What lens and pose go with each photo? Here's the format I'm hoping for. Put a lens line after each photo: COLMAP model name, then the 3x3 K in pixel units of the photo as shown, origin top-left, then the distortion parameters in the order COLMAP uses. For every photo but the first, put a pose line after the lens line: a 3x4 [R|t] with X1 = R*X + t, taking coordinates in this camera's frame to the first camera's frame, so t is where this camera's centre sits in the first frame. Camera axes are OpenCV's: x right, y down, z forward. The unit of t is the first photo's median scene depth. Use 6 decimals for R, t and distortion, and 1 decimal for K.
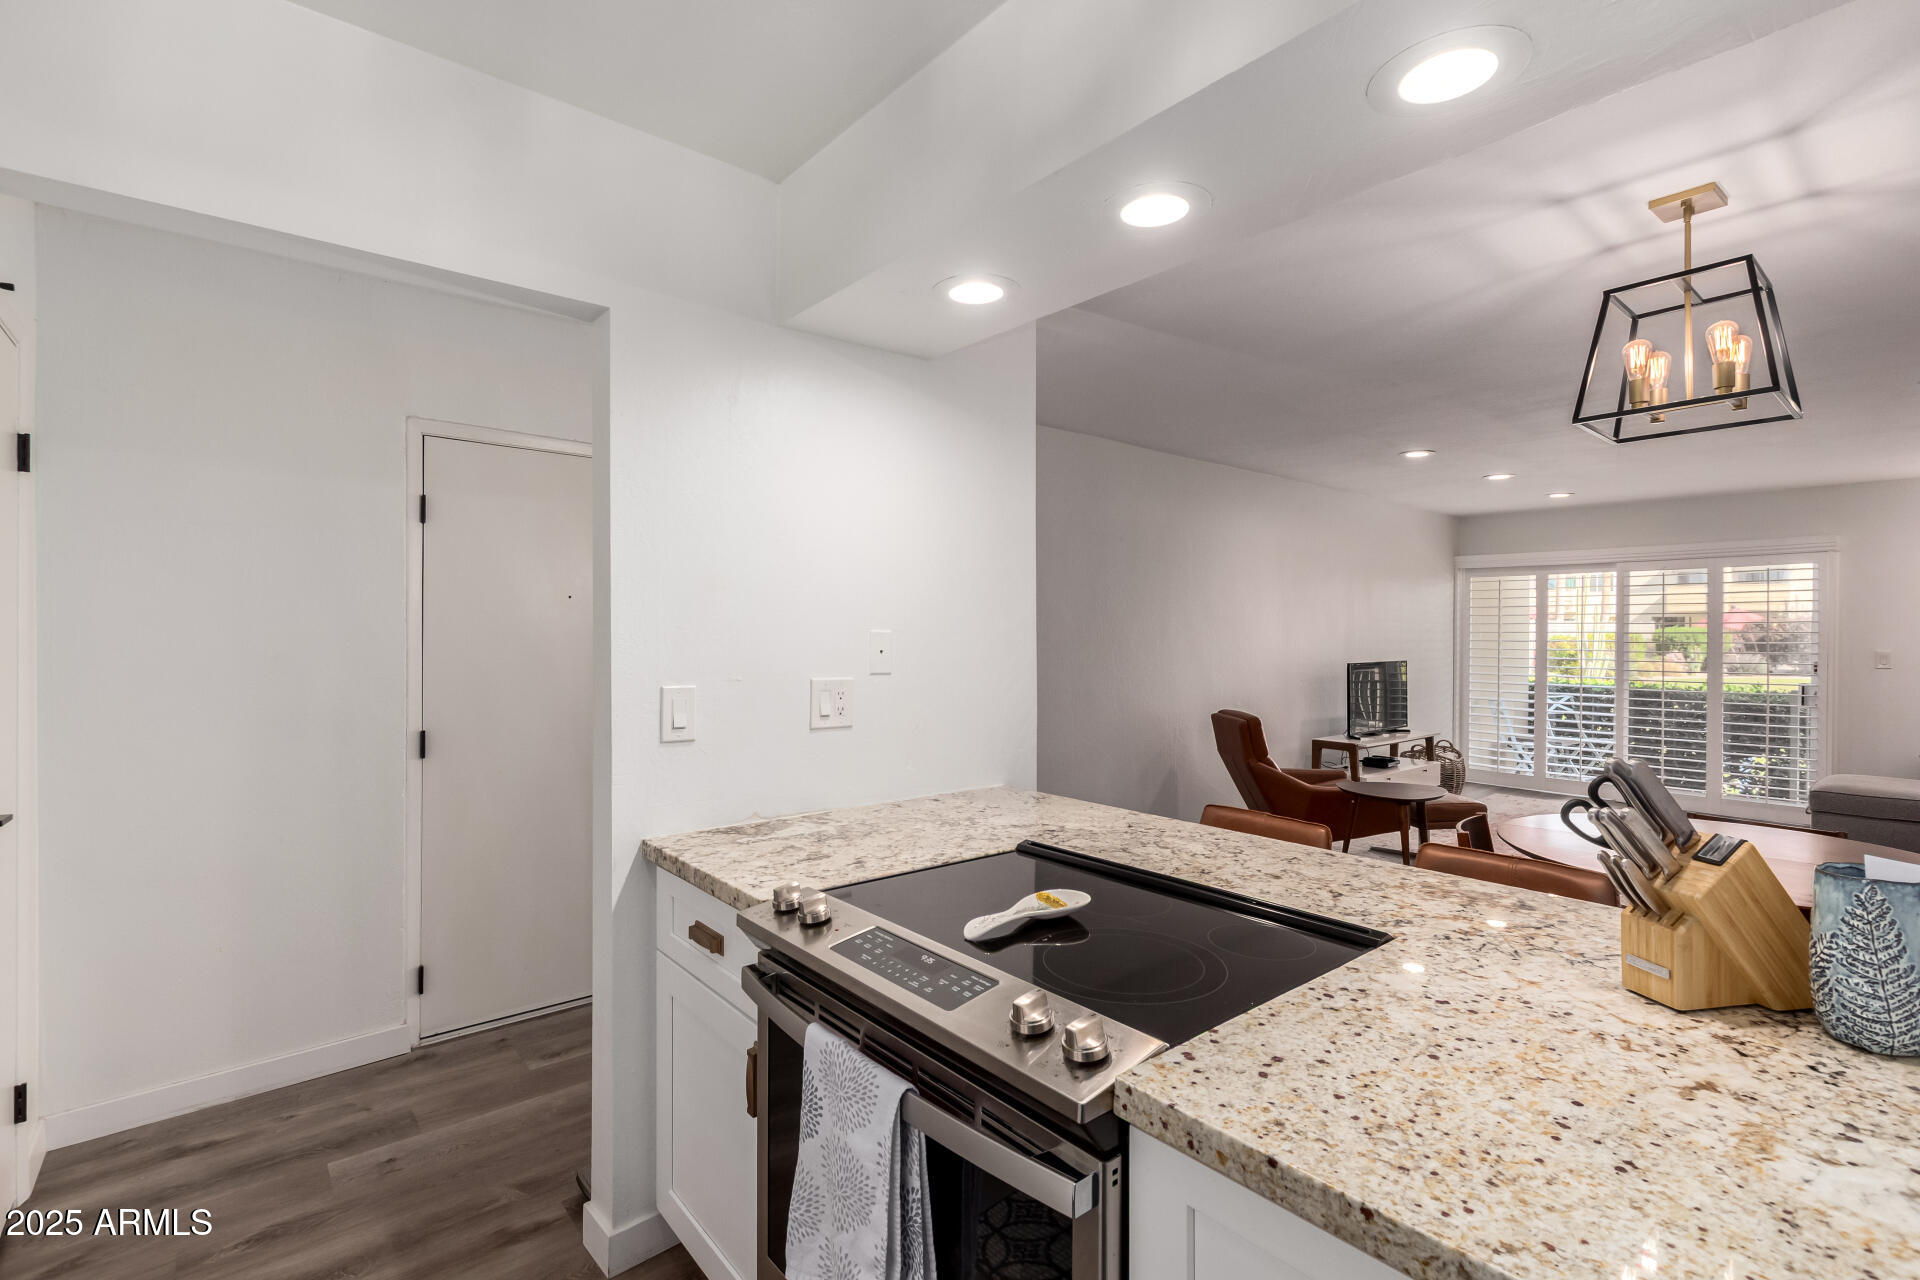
lens RADIAL K [[876.7, 0, 966.1], [0, 876.7, 639.2], [0, 0, 1]] dist [0.009684, -0.004285]
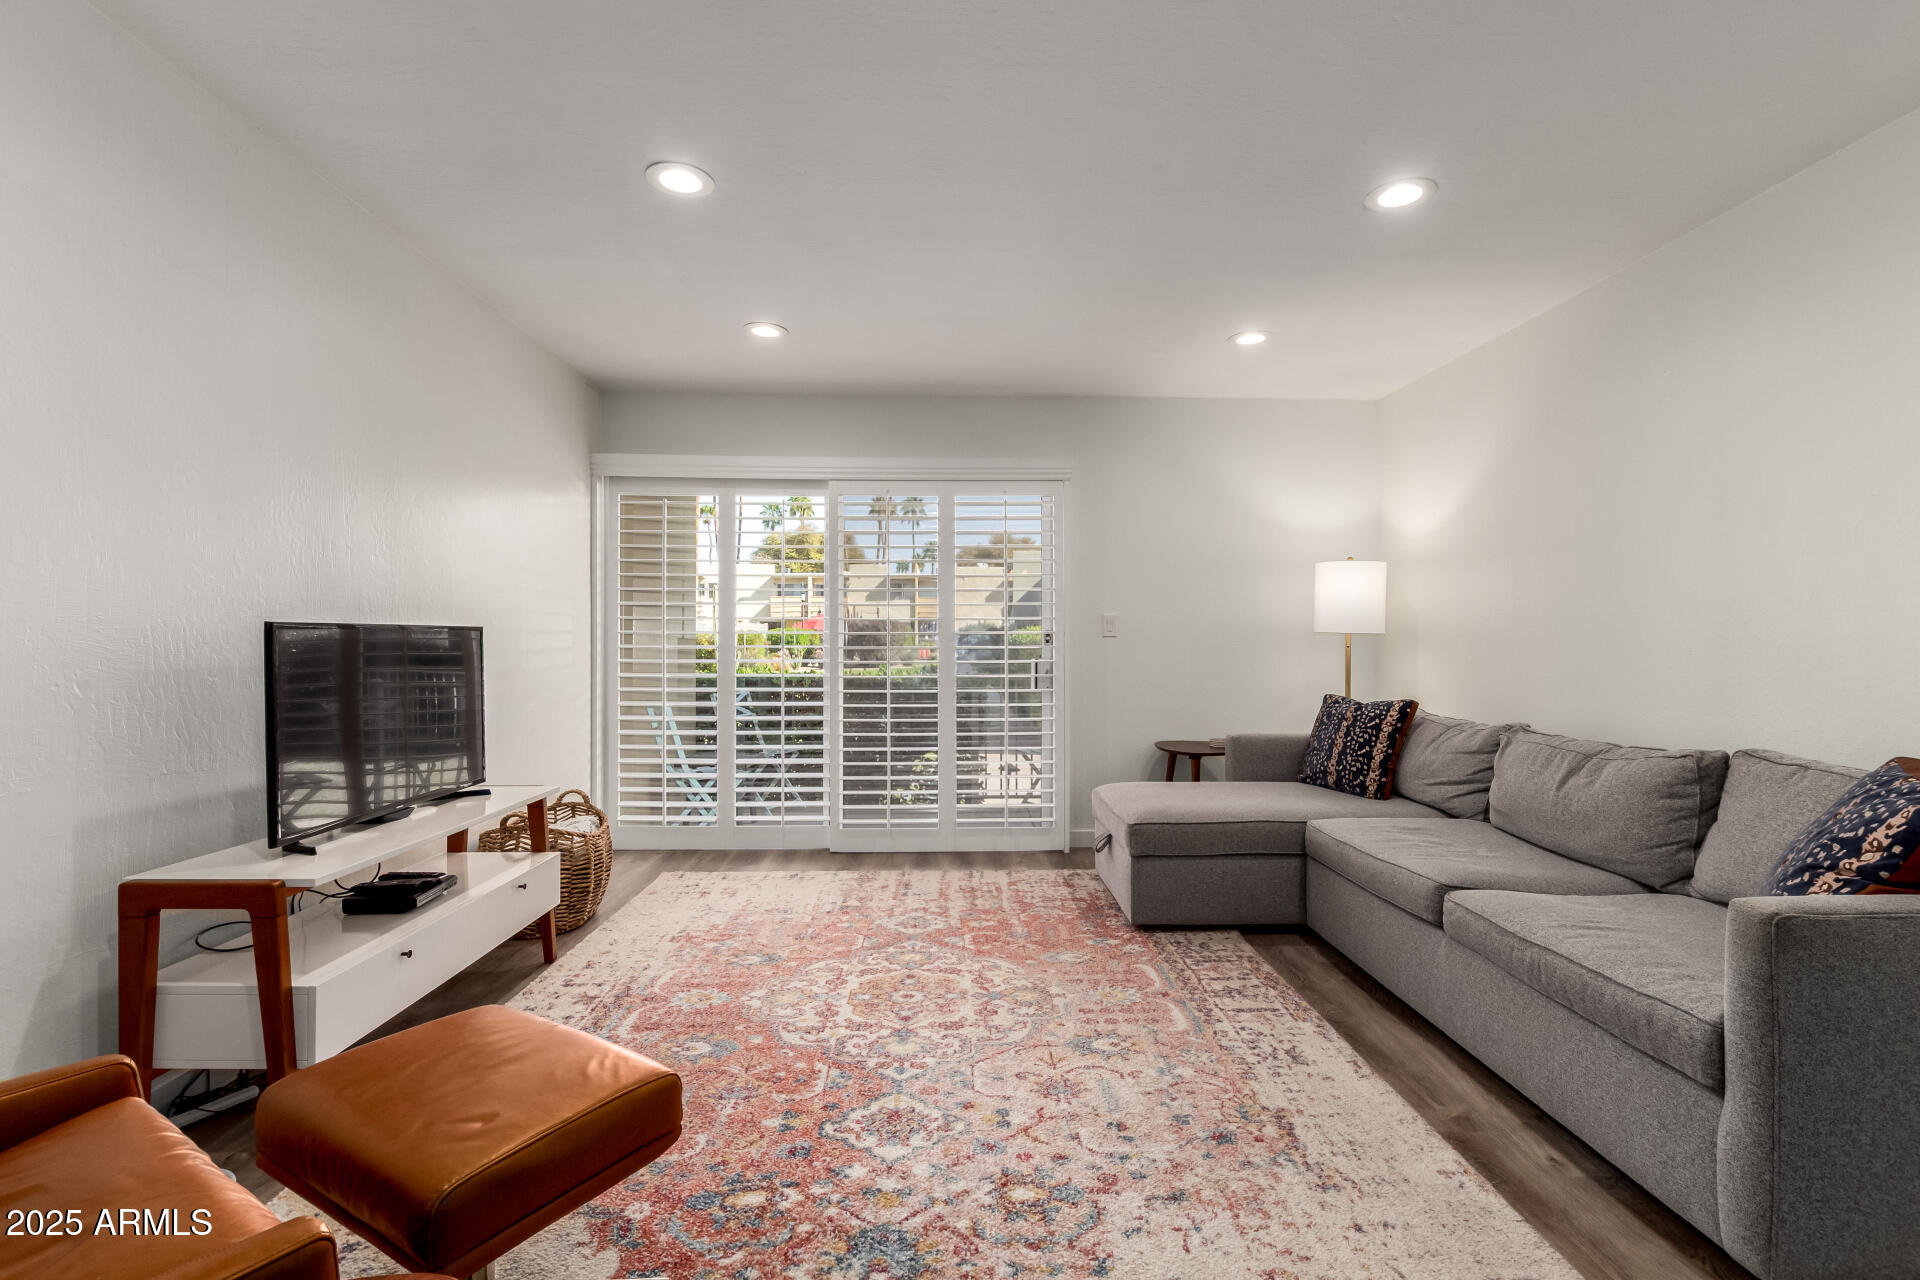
lens RADIAL K [[876.7, 0, 973.8], [0, 876.7, 639.4], [0, 0, 1]] dist [0.009684, -0.004285]
pose [[0.612832, -0.000951, 0.790213, 0.338137], [0.006895, 0.999968, -0.004144, 0.036878], [-0.790183, 0.007988, 0.612819, 0.599340]]
